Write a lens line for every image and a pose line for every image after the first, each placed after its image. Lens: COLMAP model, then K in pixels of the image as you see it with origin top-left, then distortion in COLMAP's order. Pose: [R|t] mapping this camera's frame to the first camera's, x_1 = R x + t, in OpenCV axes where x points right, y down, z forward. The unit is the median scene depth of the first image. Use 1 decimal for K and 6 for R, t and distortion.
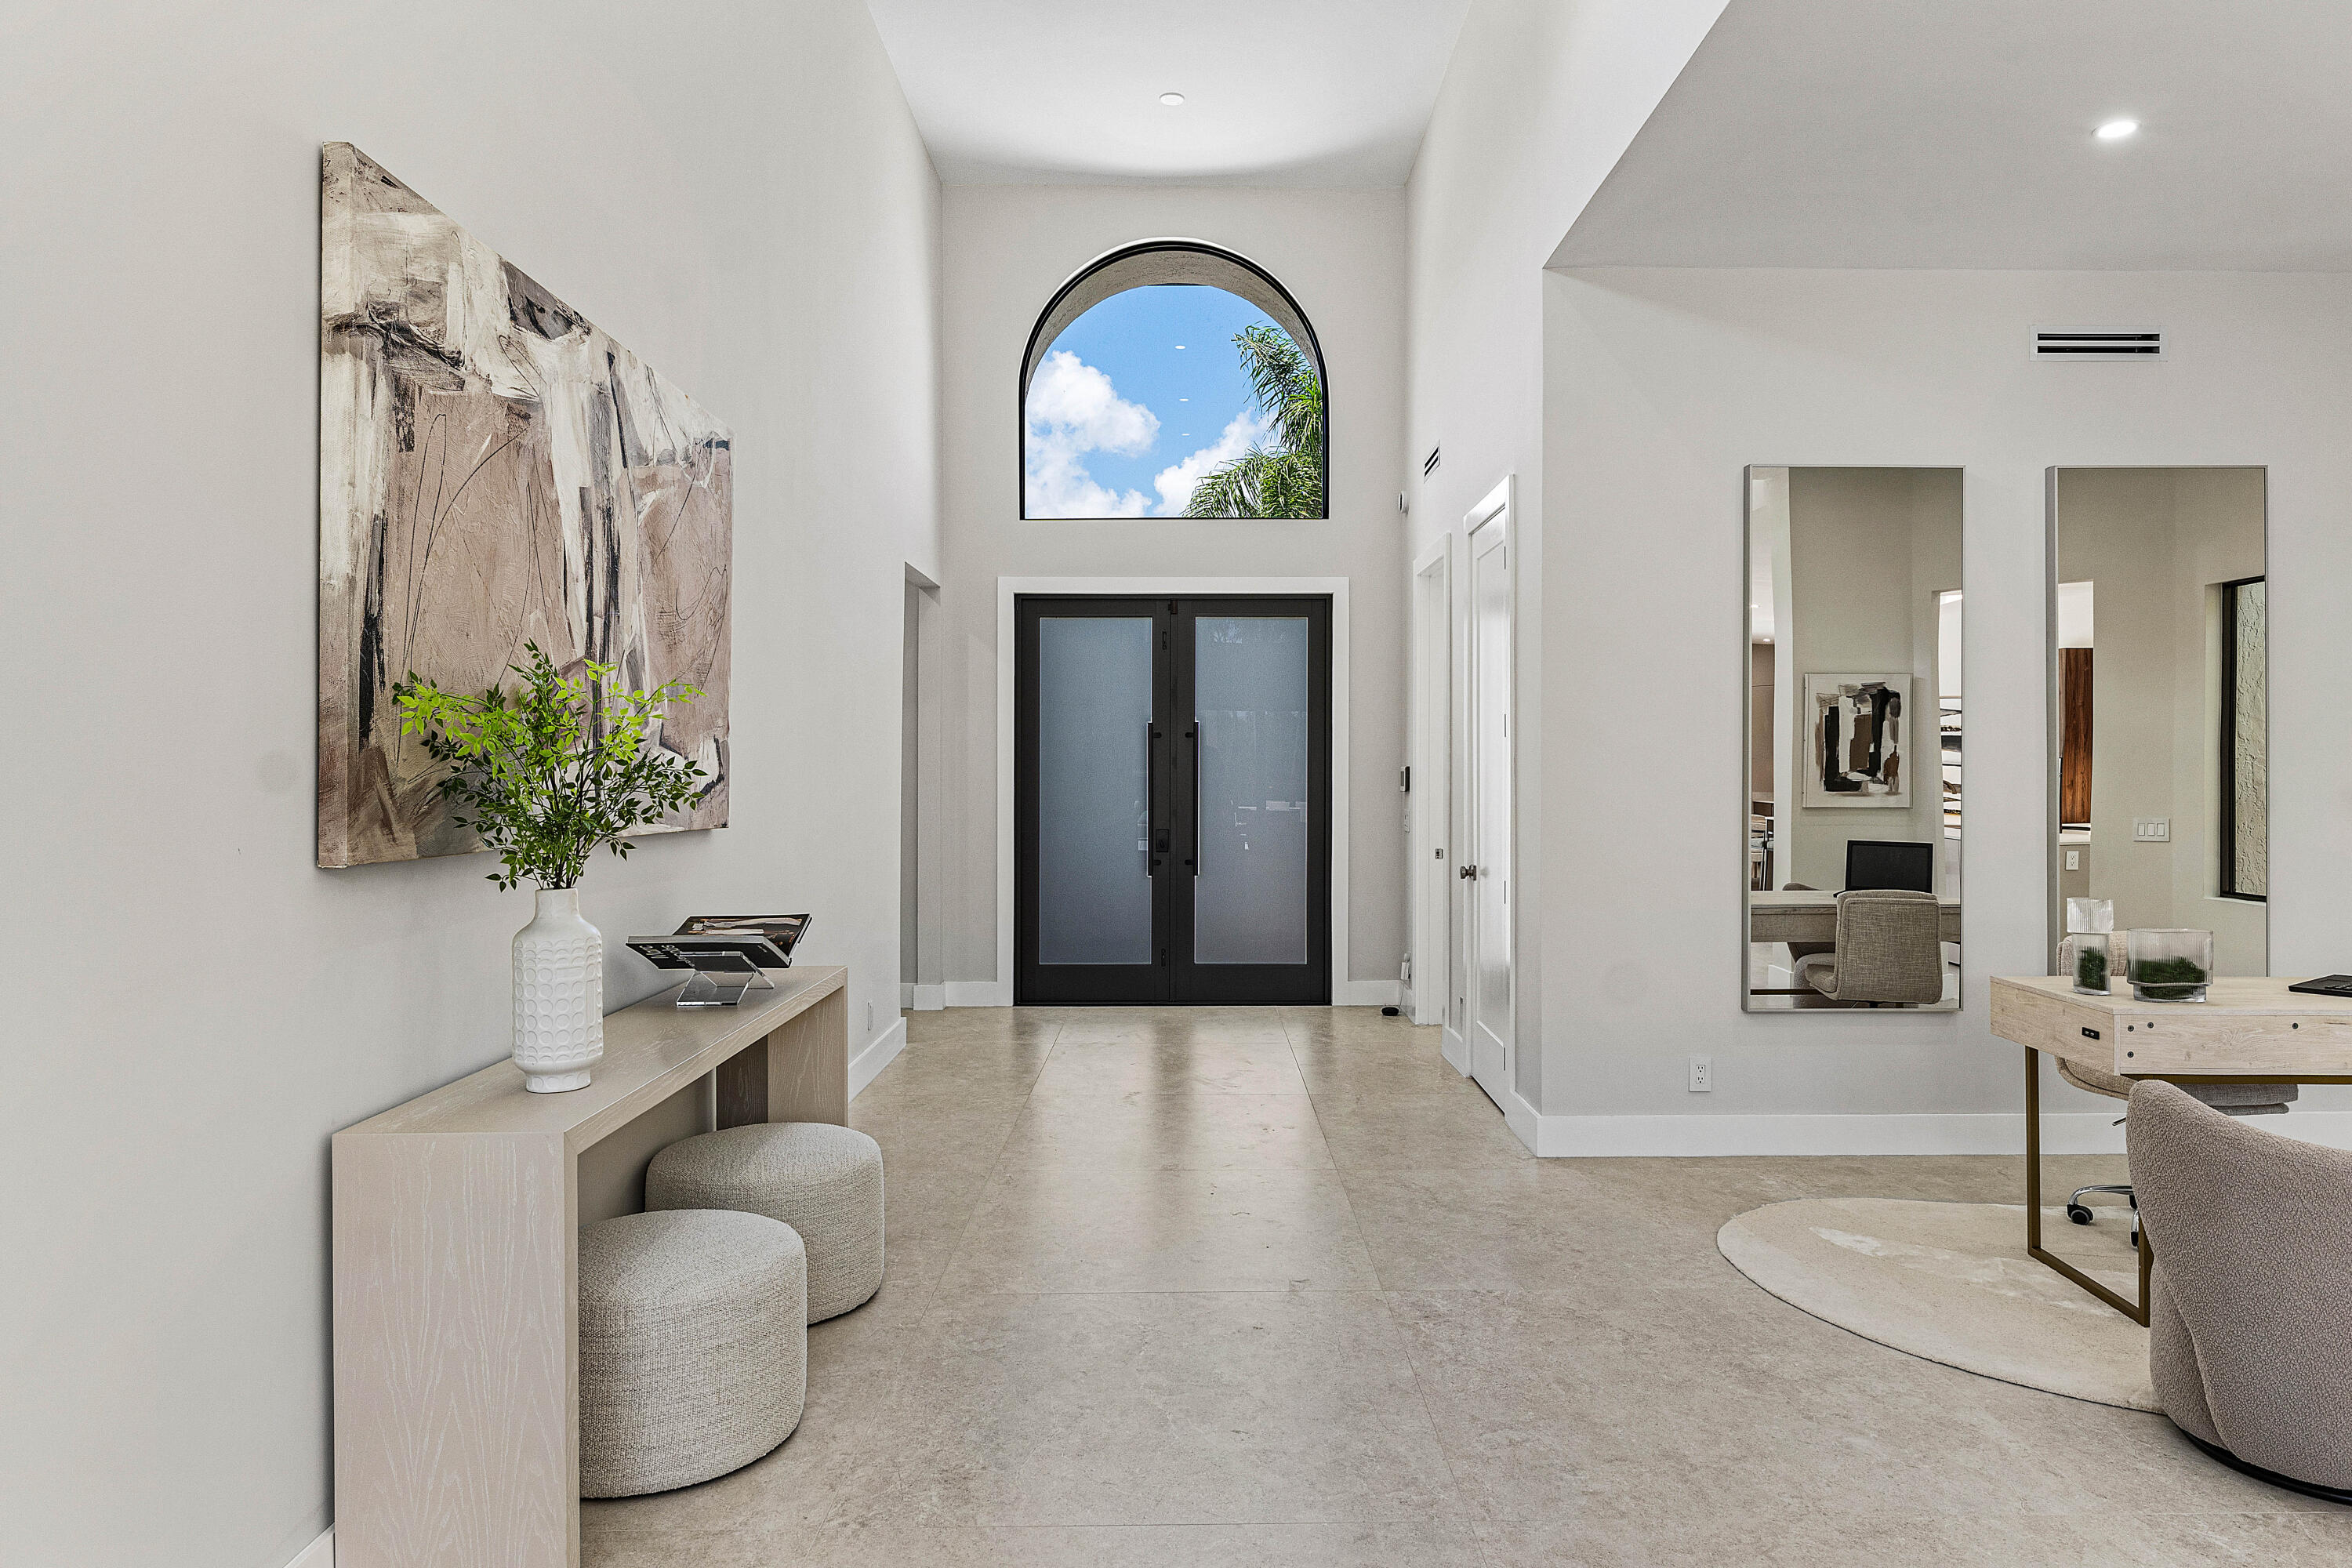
lens RADIAL K [[1444.6, 0, 1185.4], [0, 1444.6, 778.0], [0, 0, 1]] dist [-0.000008, 0.000722]
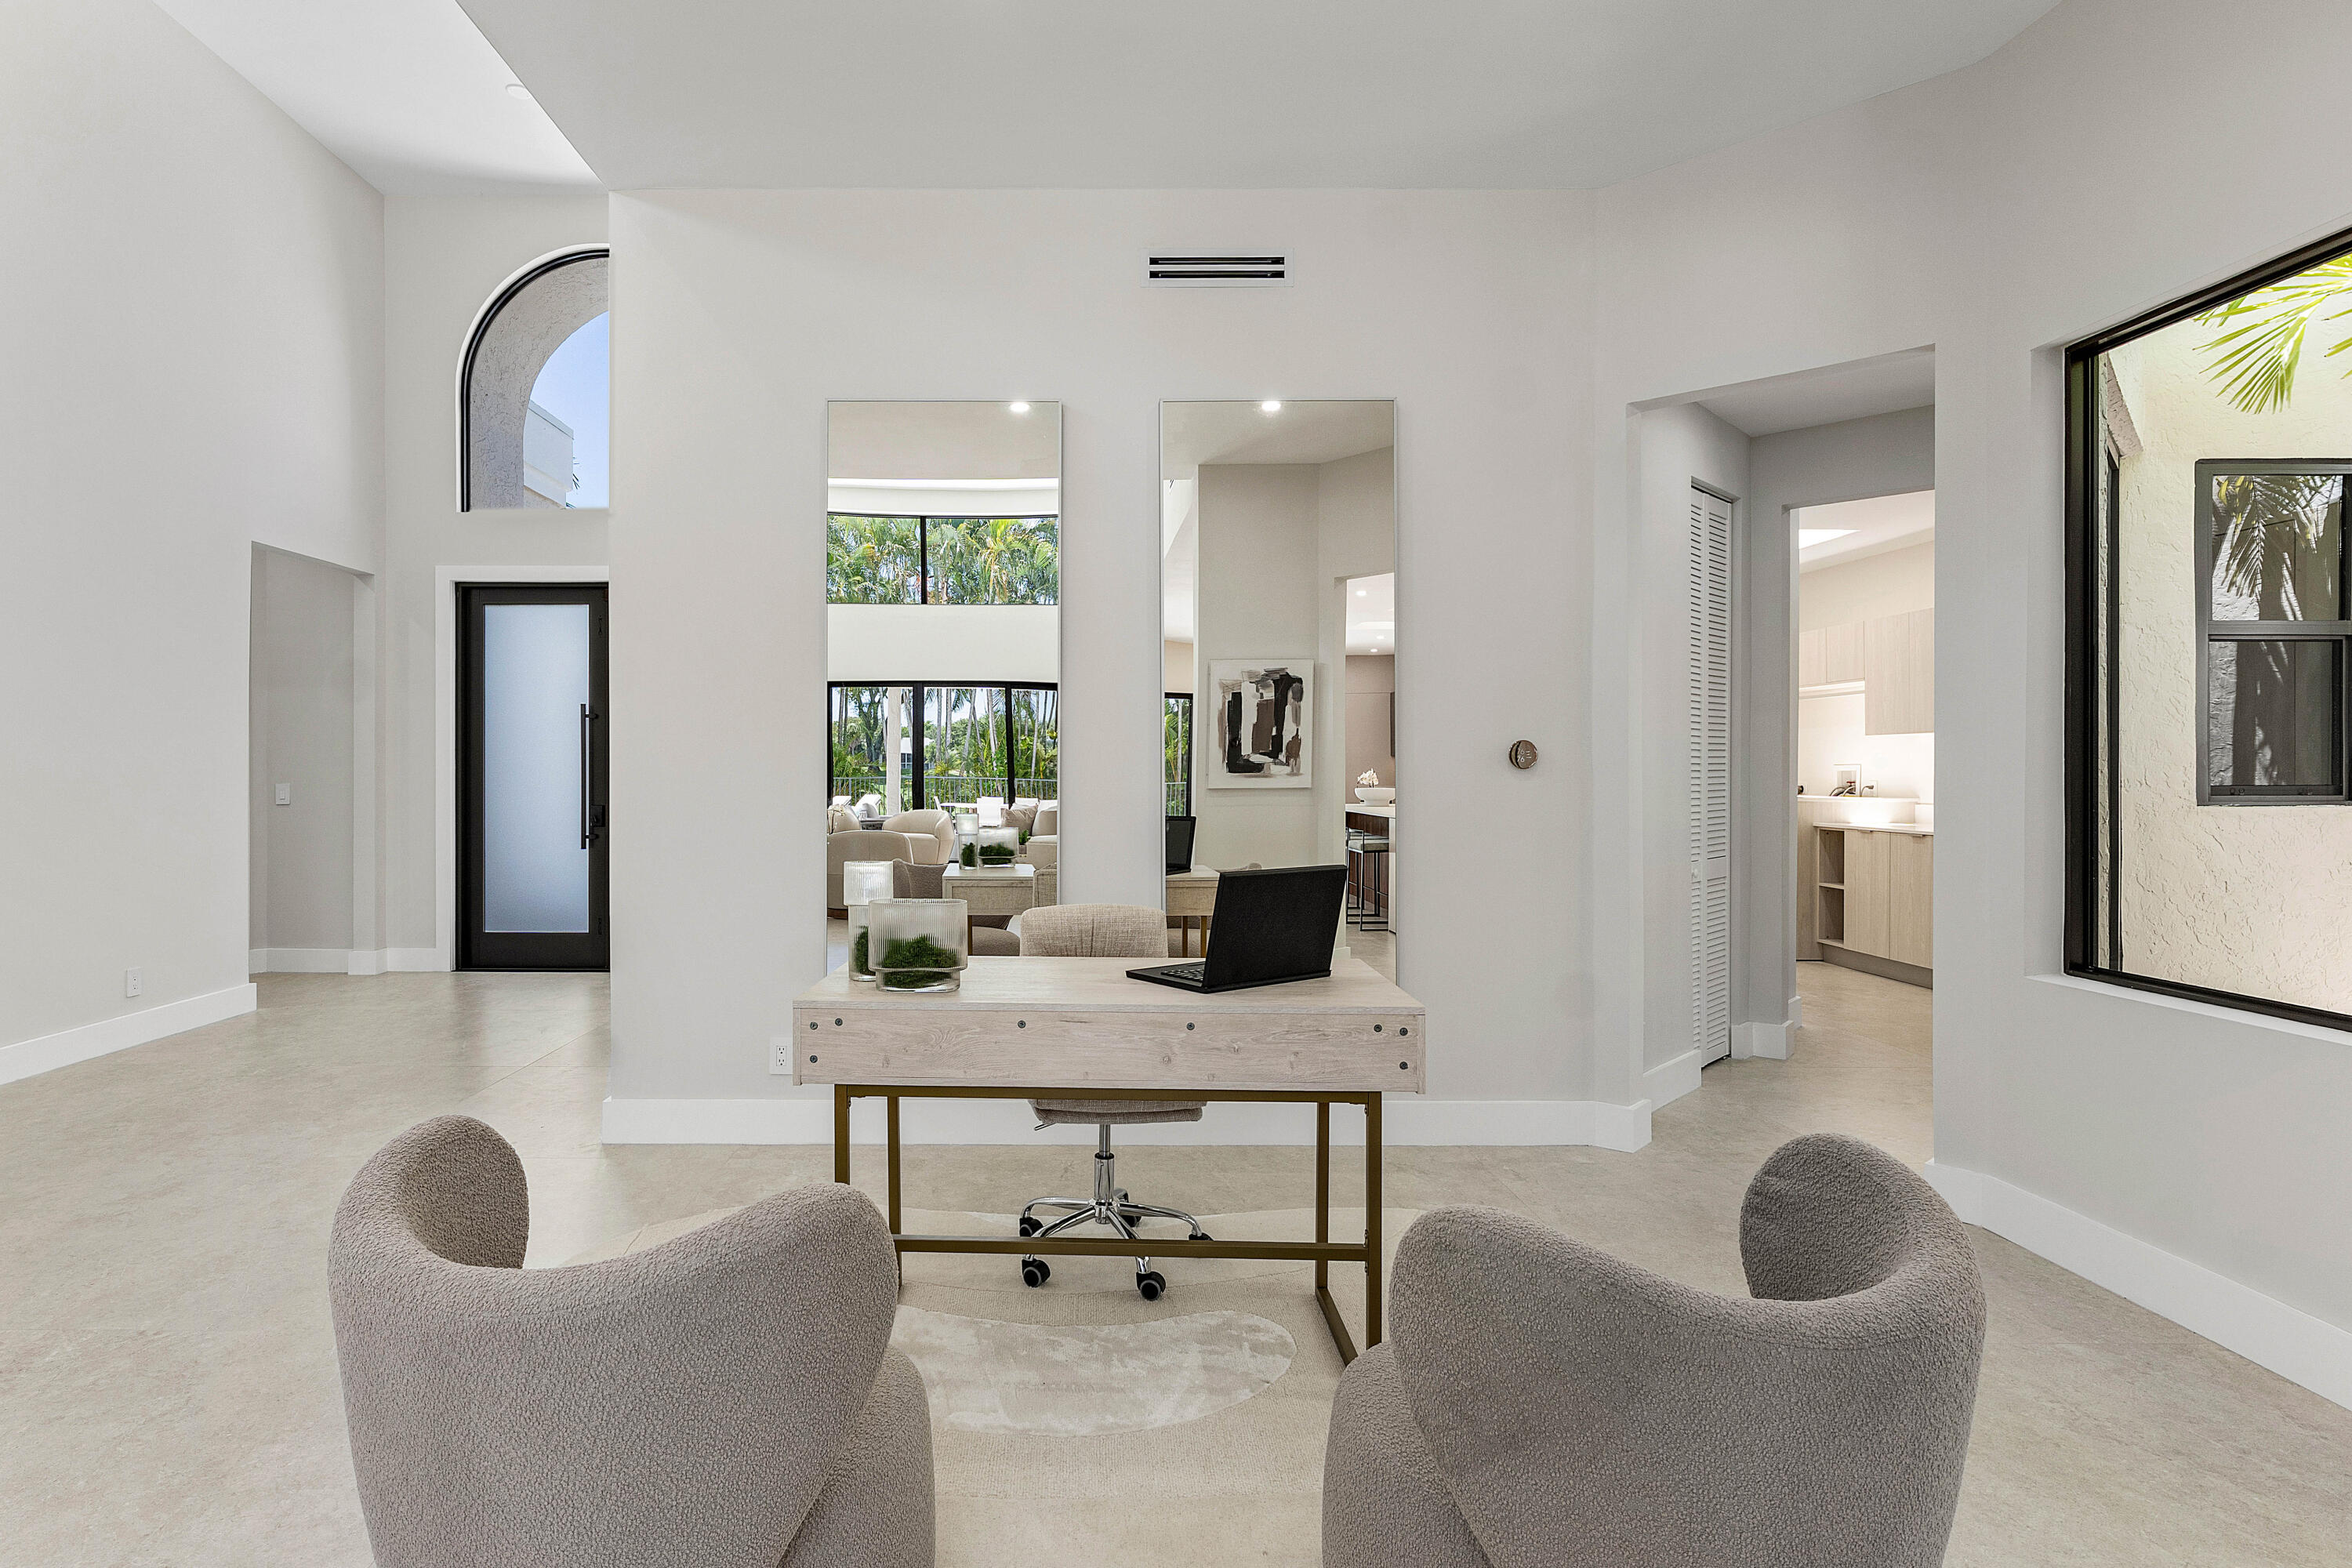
lens RADIAL K [[1107.9, 0, 1164.0], [0, 1107.9, 791.2], [0, 0, 1]] dist [0.020378, -0.000938]
pose [[0.999127, 0.004519, -0.041538, 0.430004], [-0.004448, 0.999988, 0.001801, 0.021431], [0.041546, -0.001615, 0.999135, 0.198586]]
